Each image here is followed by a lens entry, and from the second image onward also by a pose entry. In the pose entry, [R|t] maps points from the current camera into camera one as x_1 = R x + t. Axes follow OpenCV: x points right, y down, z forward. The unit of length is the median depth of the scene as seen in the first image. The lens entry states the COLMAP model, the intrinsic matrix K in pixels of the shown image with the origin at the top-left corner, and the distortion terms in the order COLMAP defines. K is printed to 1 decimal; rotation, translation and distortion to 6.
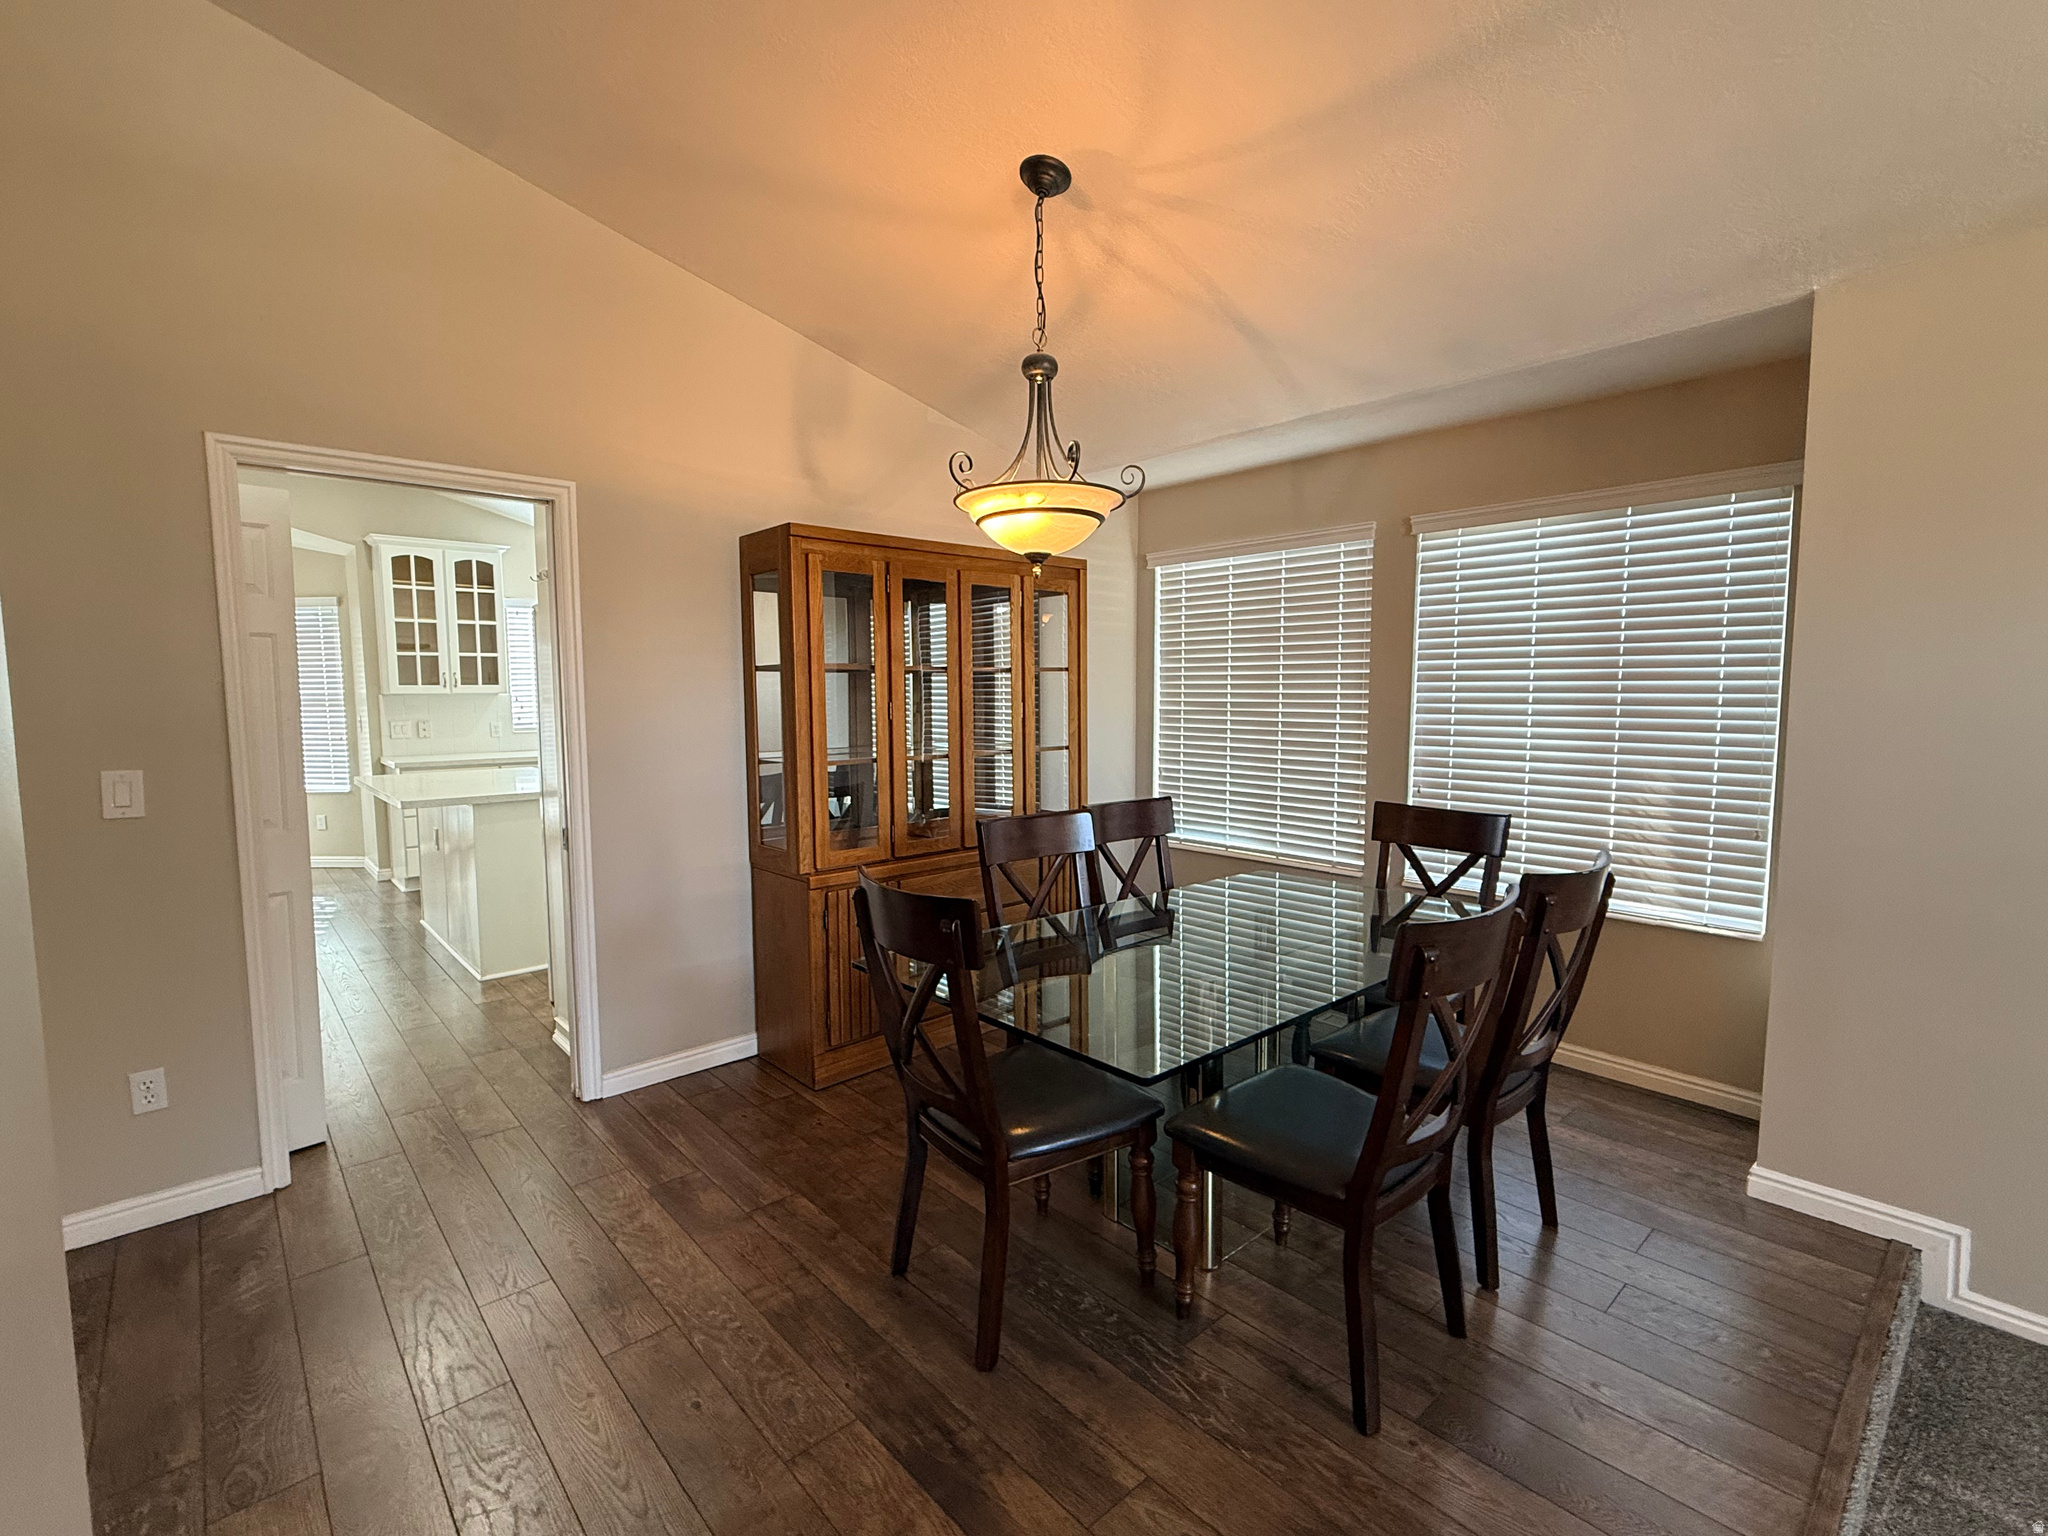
lens RADIAL K [[916.8, 0, 1024.0], [0, 916.8, 762.4], [0, 0, 1]] dist [-0.001678, -0.000177]
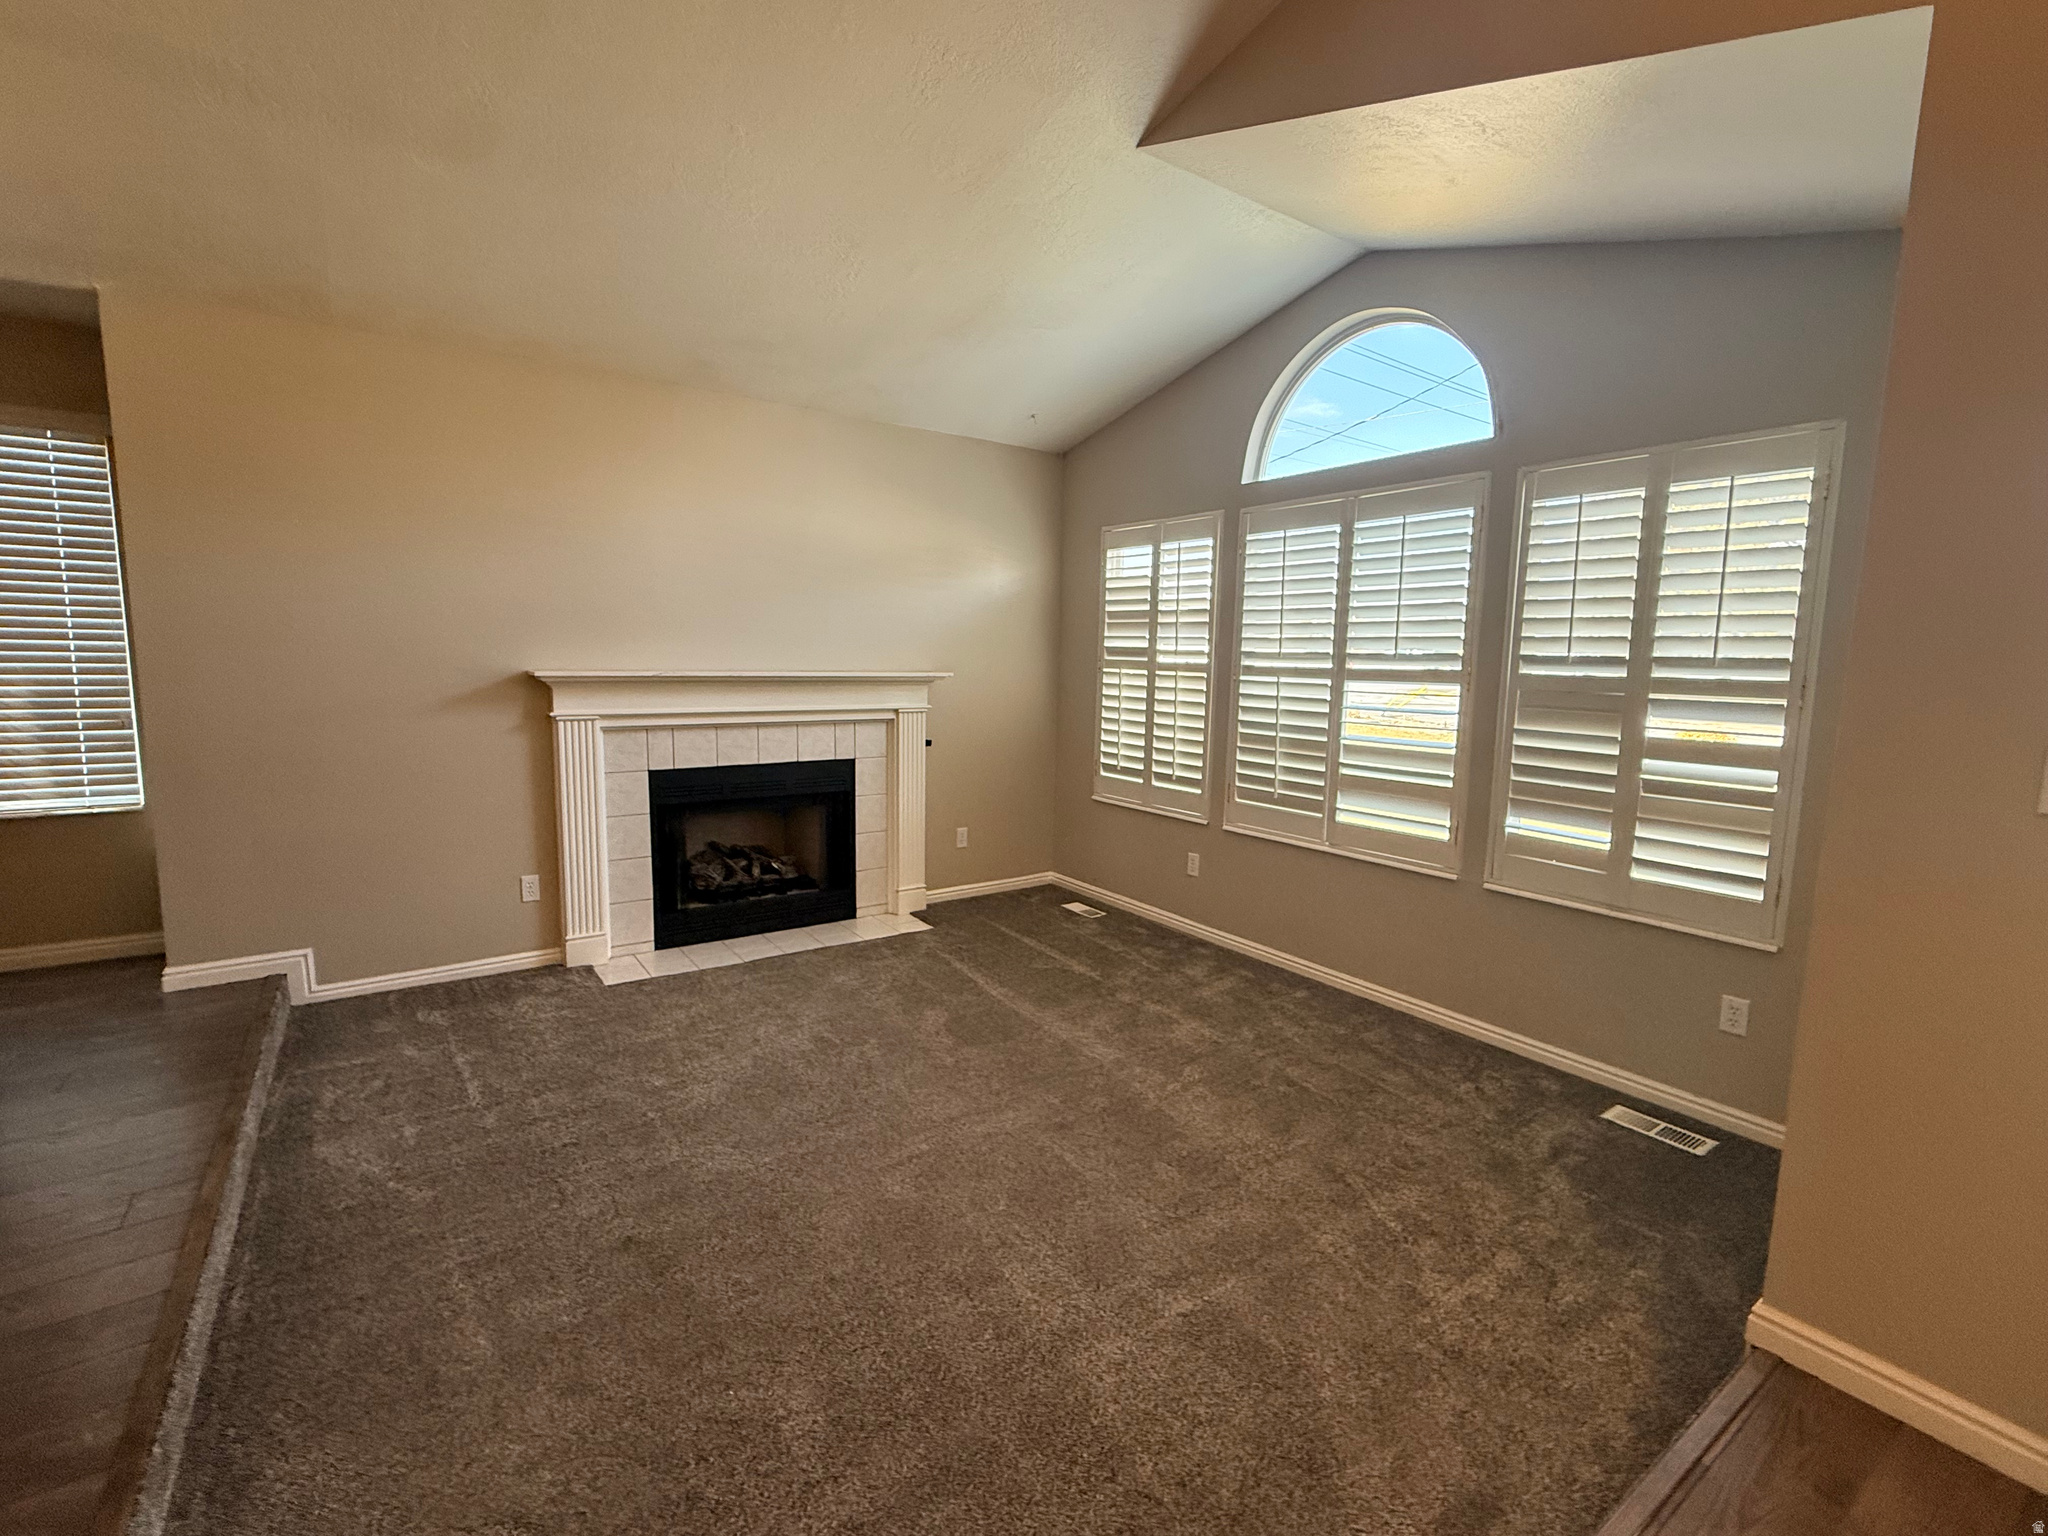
lens RADIAL K [[916.8, 0, 1022.9], [0, 916.8, 771.1], [0, 0, 1]] dist [-0.001678, -0.000177]
pose [[0.111917, -0.127314, 0.985528, -0.293174], [0.058220, 0.990895, 0.121396, 0.068727], [-0.992011, 0.043791, 0.118311, -0.352153]]
